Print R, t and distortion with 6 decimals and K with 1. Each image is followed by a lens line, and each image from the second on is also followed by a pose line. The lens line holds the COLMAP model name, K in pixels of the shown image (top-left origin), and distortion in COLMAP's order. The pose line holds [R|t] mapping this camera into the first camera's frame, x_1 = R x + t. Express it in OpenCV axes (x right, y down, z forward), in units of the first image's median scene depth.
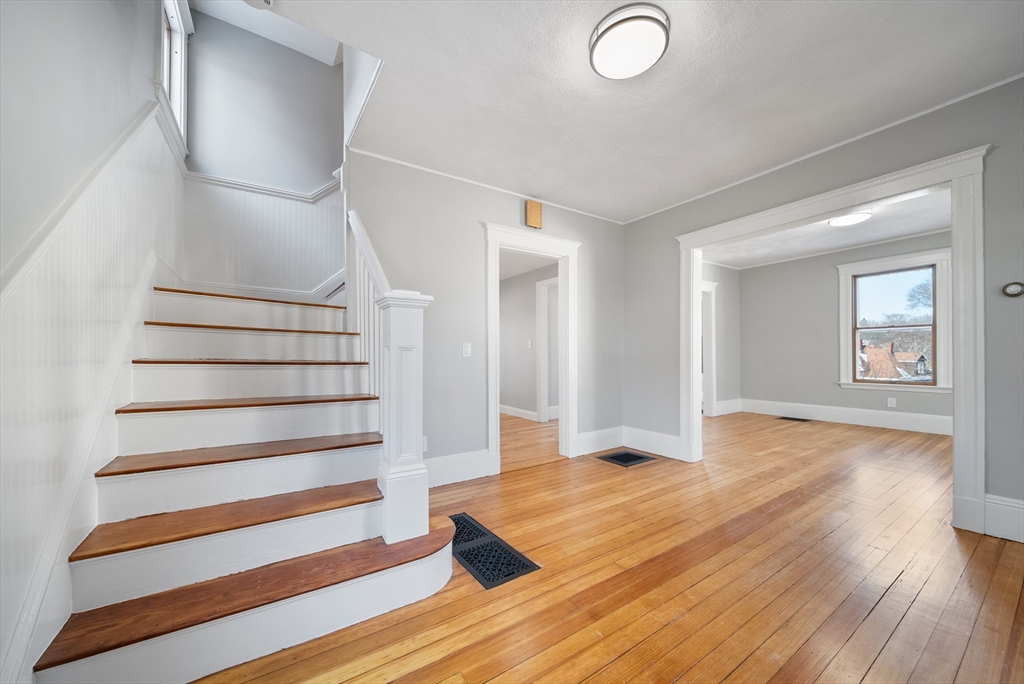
lens RADIAL K [[366.1, 0, 508.1], [0, 366.1, 354.2], [0, 0, 1]] dist [-0.001380, -0.001104]
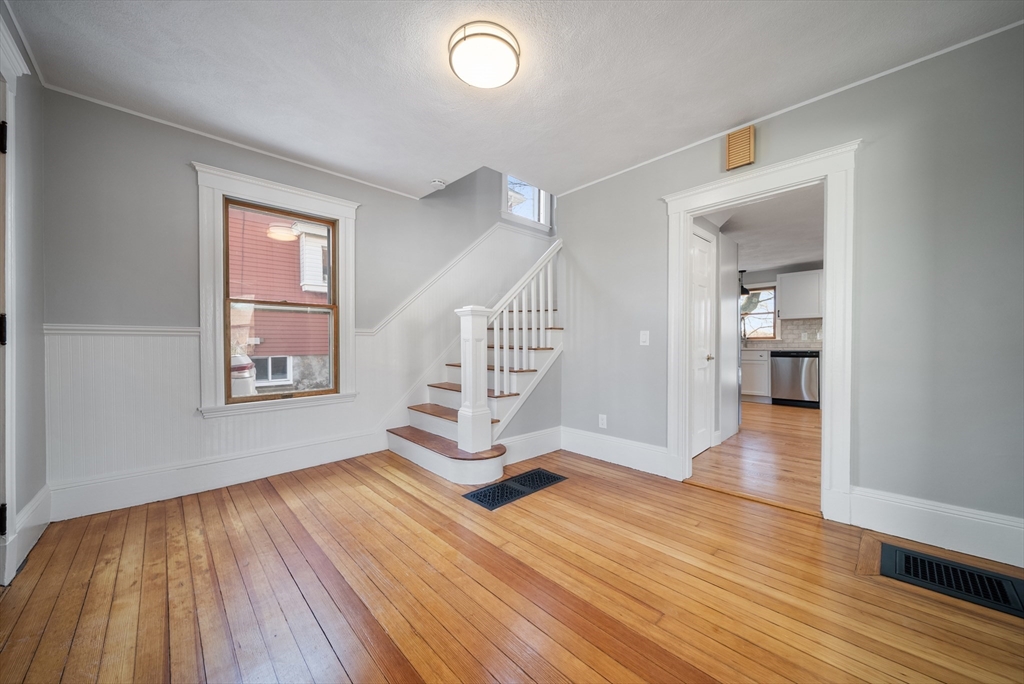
lens RADIAL K [[366.1, 0, 519.6], [0, 366.1, 346.8], [0, 0, 1]] dist [-0.001380, -0.001104]
pose [[0.197109, 0.013462, -0.980289, 1.137820], [0.005942, 0.999871, 0.014926, -0.007085], [0.980364, -0.008767, 0.197004, 0.711895]]
